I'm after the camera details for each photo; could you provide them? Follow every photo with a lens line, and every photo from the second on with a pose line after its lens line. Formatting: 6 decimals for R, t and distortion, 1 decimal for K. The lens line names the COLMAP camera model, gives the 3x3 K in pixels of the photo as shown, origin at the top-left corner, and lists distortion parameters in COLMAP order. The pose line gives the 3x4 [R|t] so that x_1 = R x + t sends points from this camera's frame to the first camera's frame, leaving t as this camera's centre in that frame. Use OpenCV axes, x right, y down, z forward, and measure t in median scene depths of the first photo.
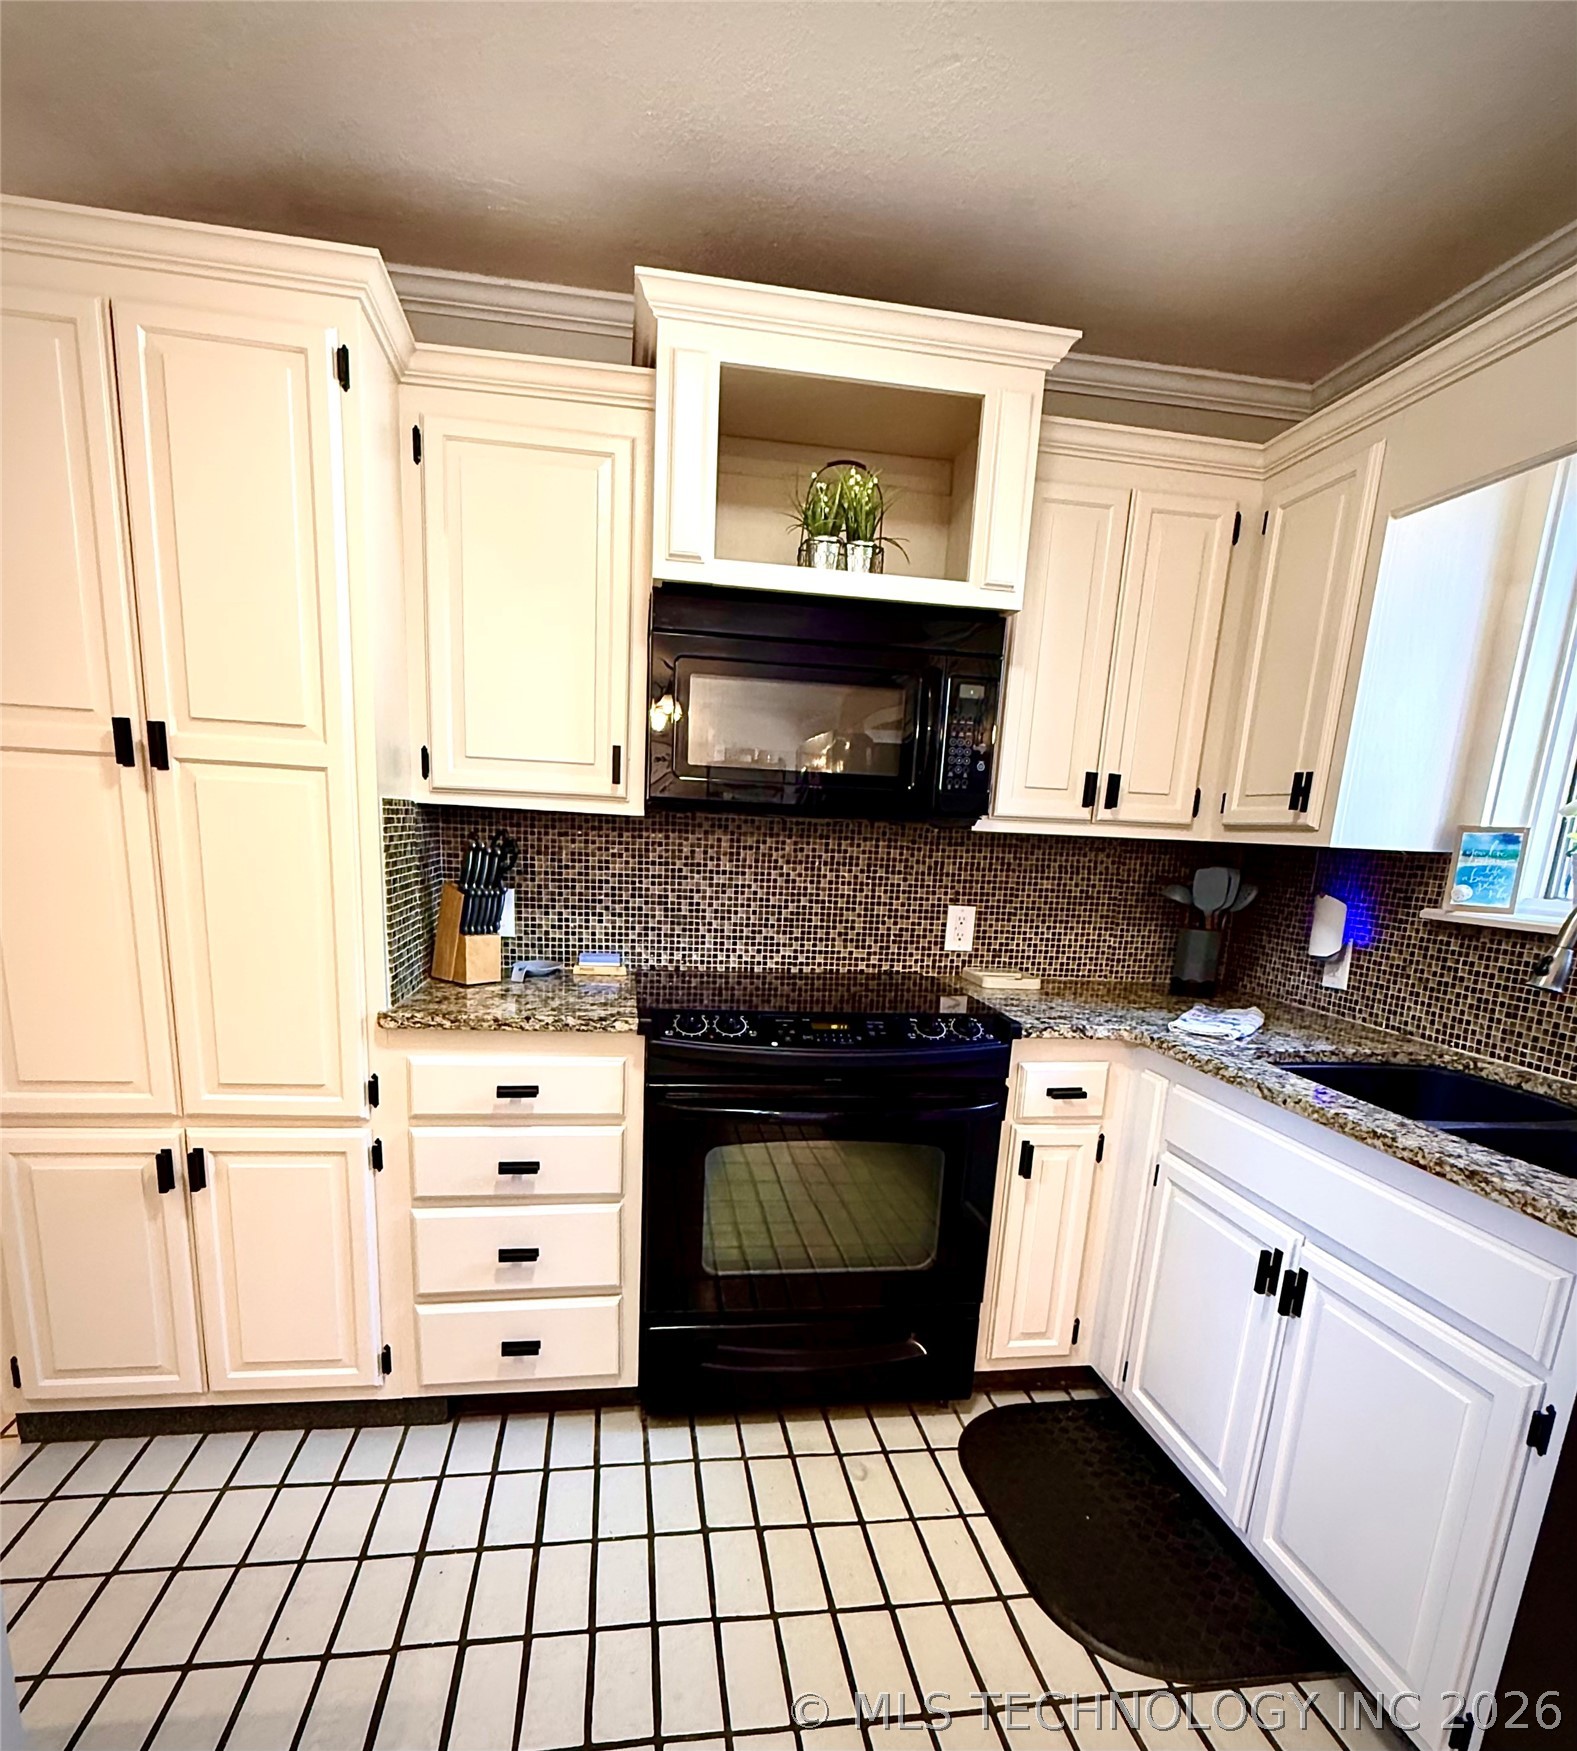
lens RADIAL K [[942.9, 0, 768.1], [0, 942.9, 1046.1], [0, 0, 1]] dist [-0.000239, -0.000578]
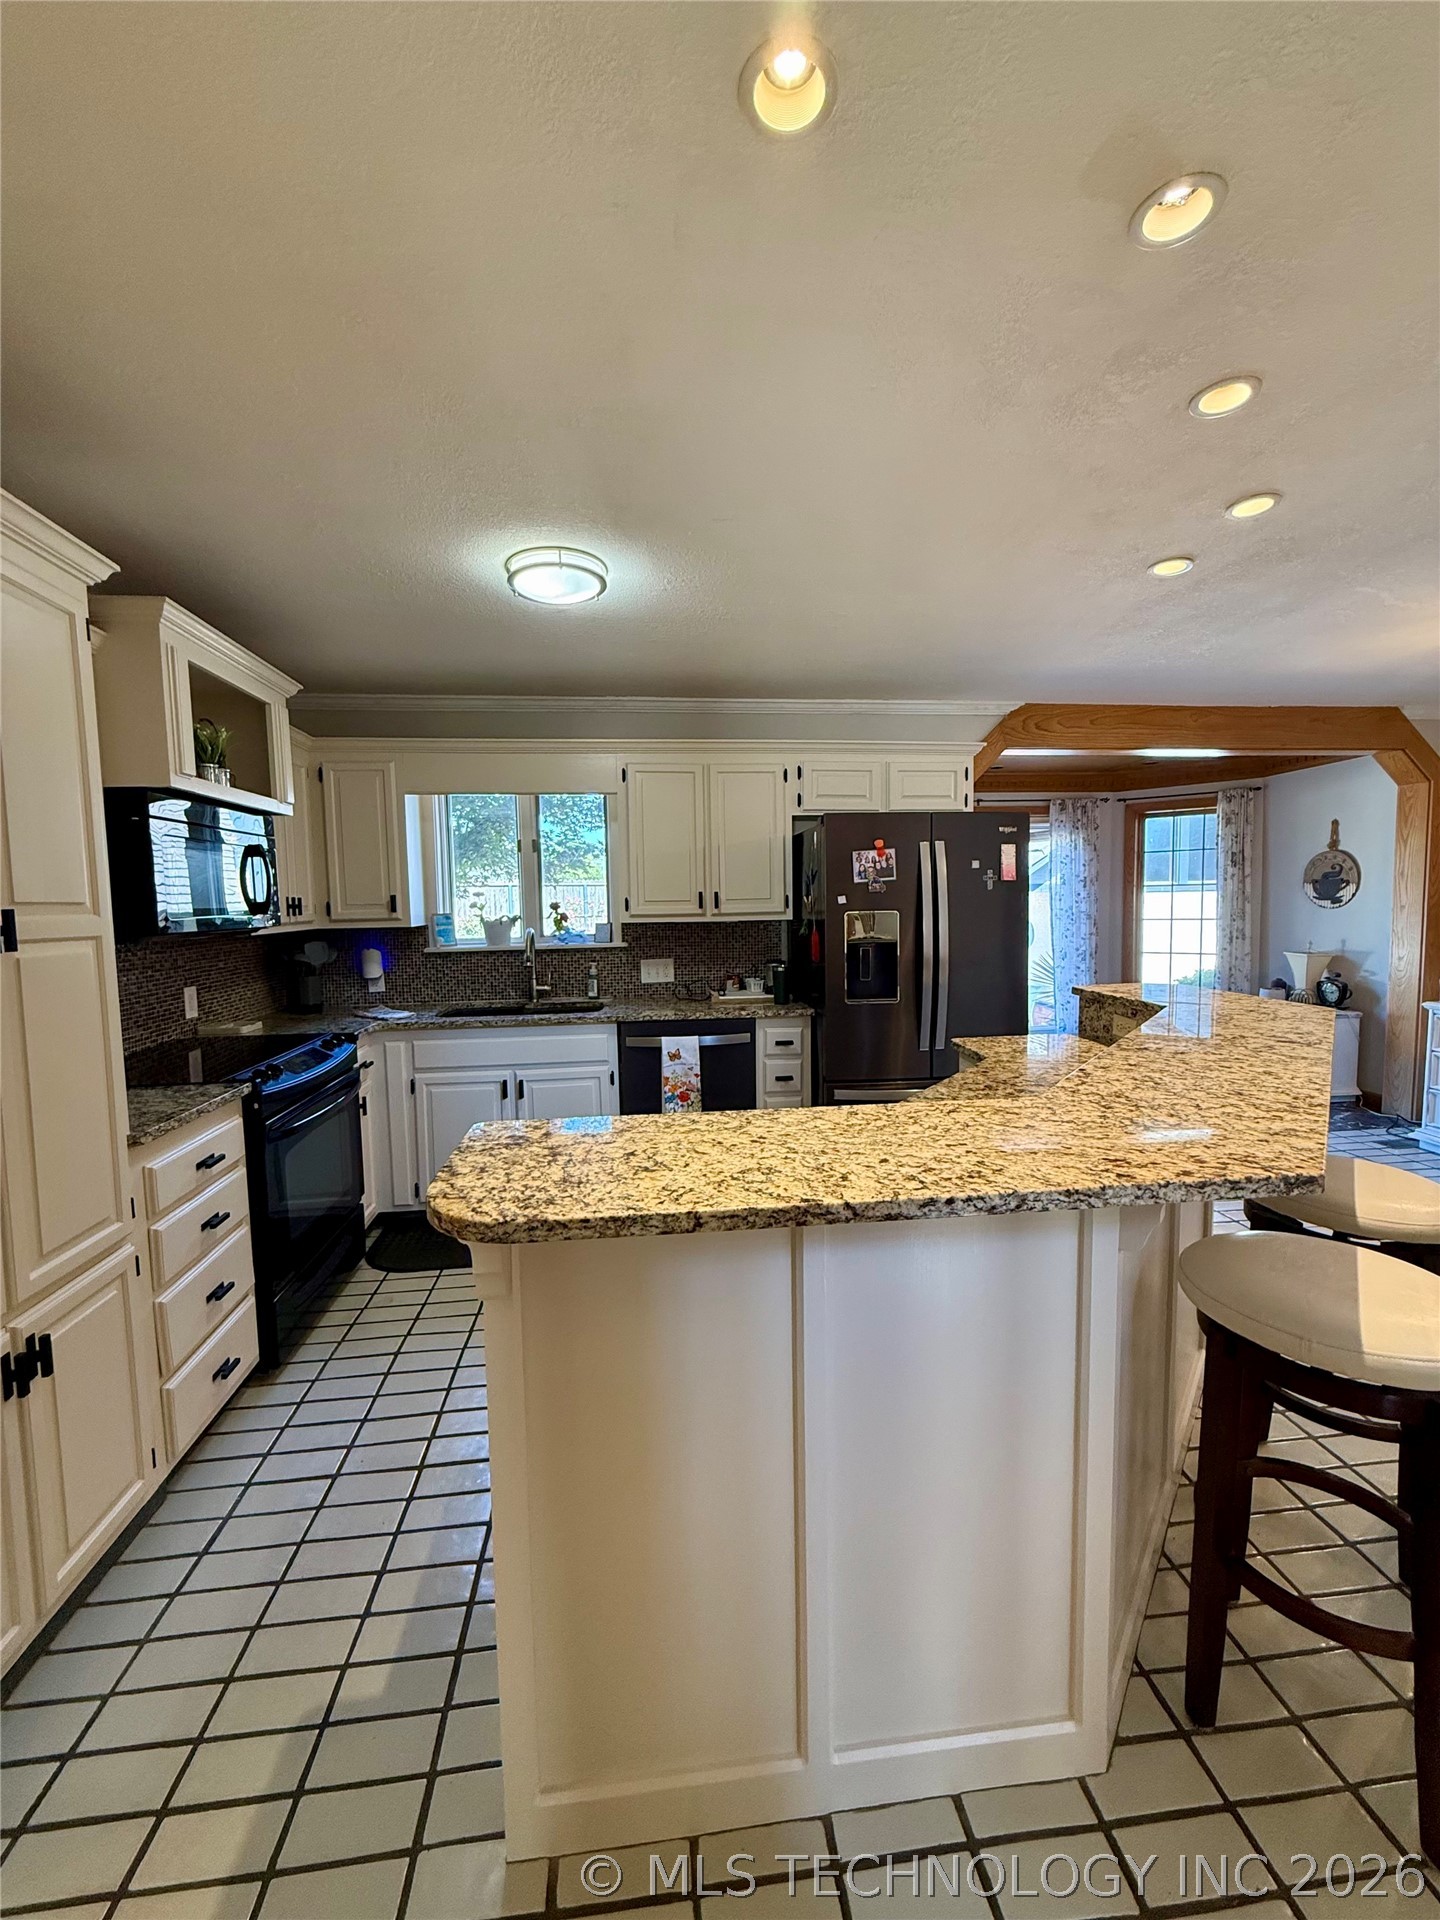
lens RADIAL K [[765.4, 0, 718.6], [0, 765.4, 954.4], [0, 0, 1]] dist [-0.001218, 0.000346]
pose [[0.036222, -0.121295, 0.991955, -1.159448], [0.249310, 0.962319, 0.108568, -0.154528], [-0.967746, 0.243372, 0.065098, 0.165883]]
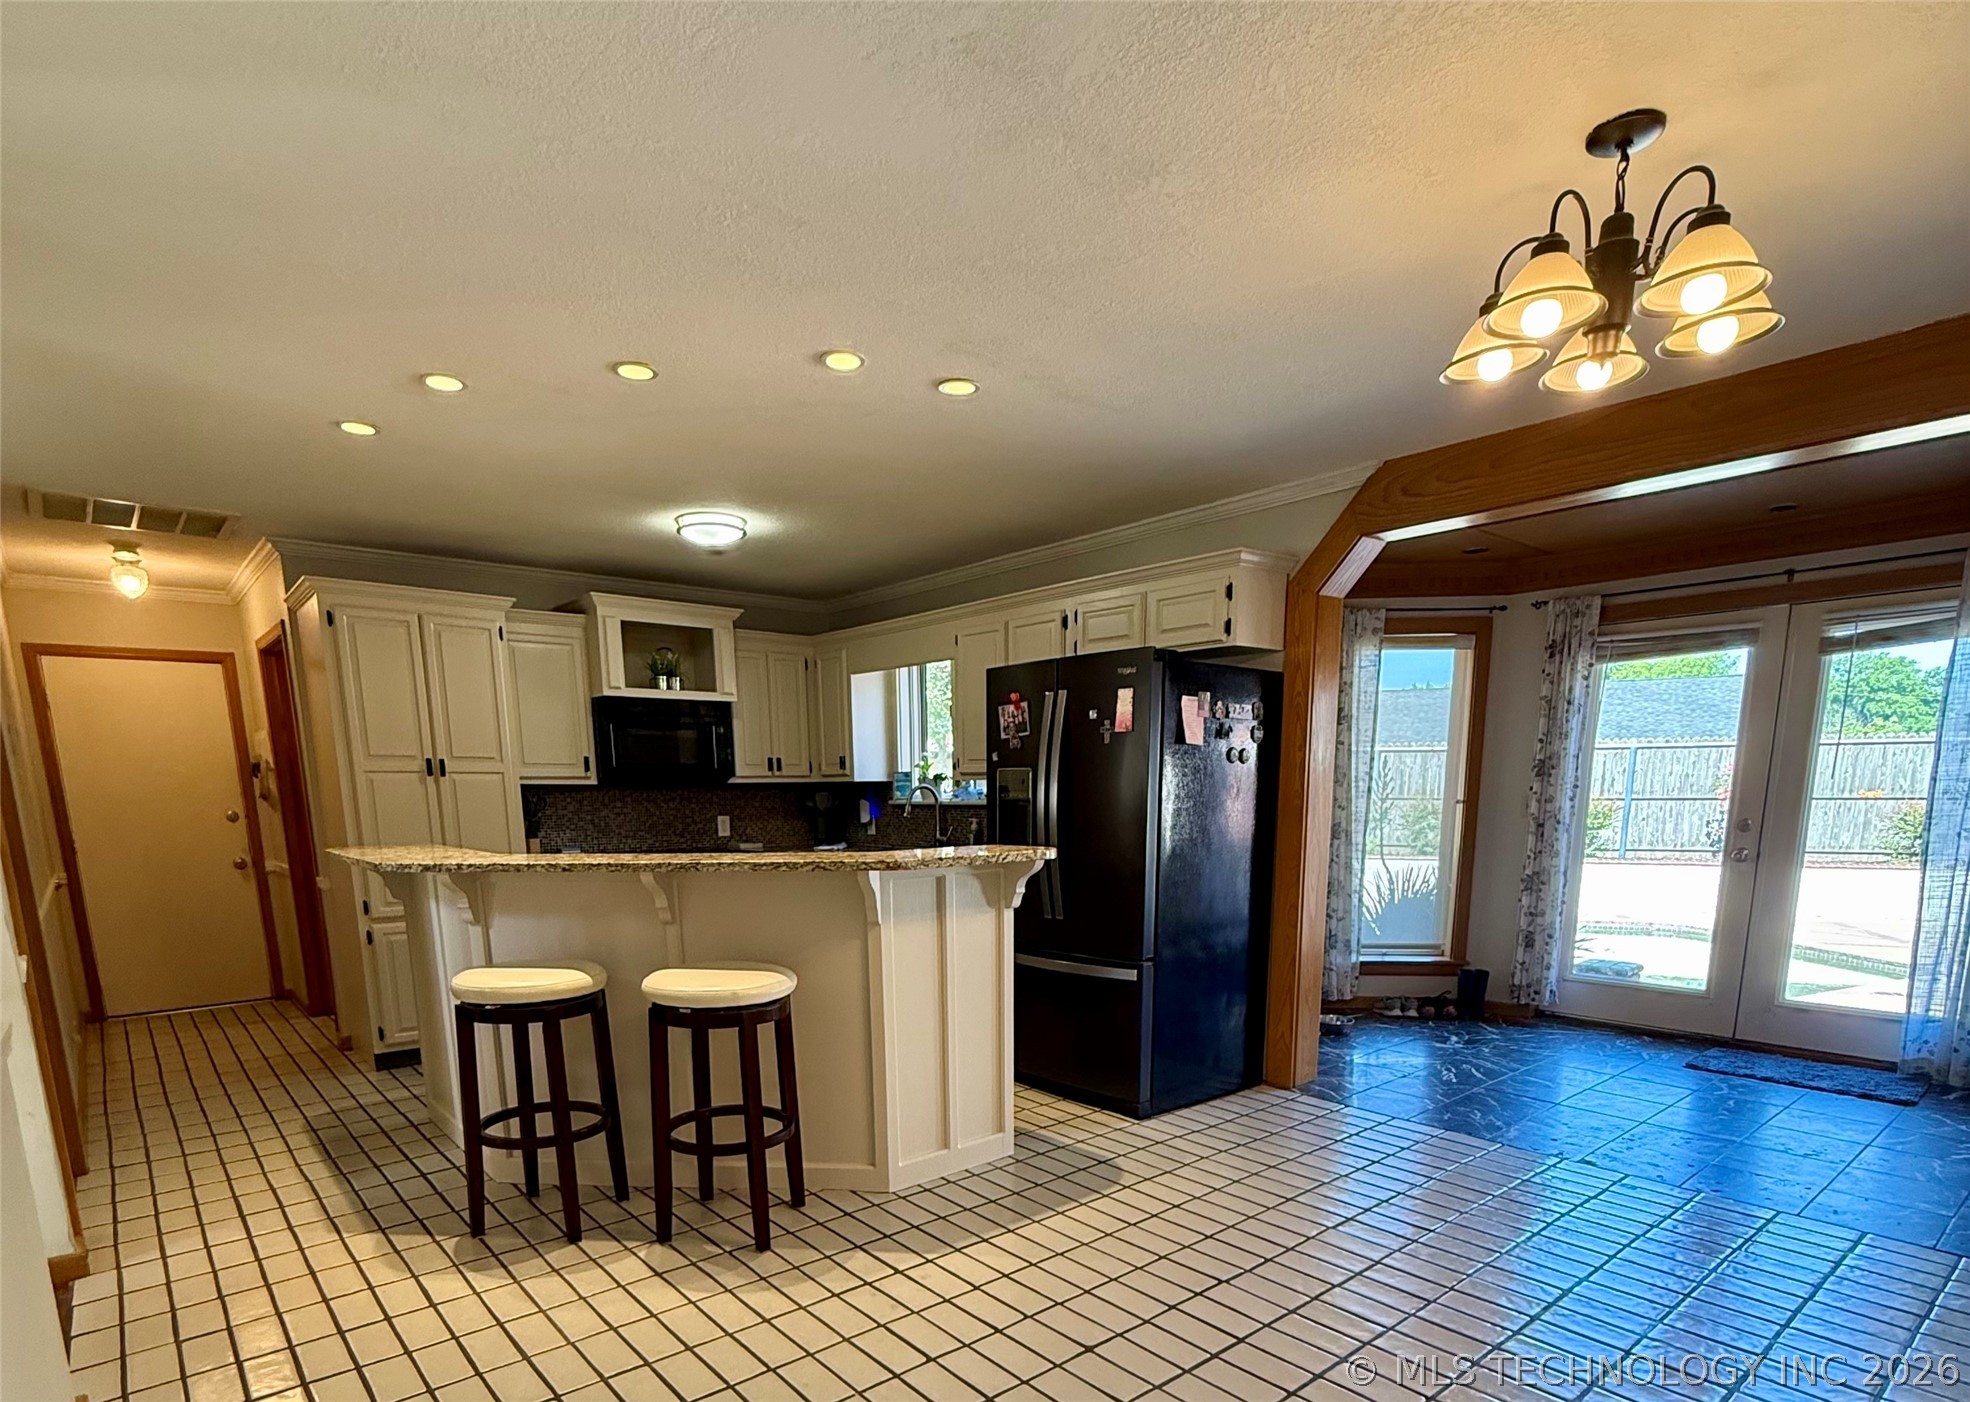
lens RADIAL K [[1048.9, 0, 980.4], [0, 1048.9, 997.3], [0, 0, 1]] dist [-0.001880, 0.000114]
pose [[0.851369, -0.157479, 0.500371, -0.756895], [0.167787, 0.985514, 0.024680, 0.408909], [-0.497009, 0.062944, 0.865459, -1.853038]]
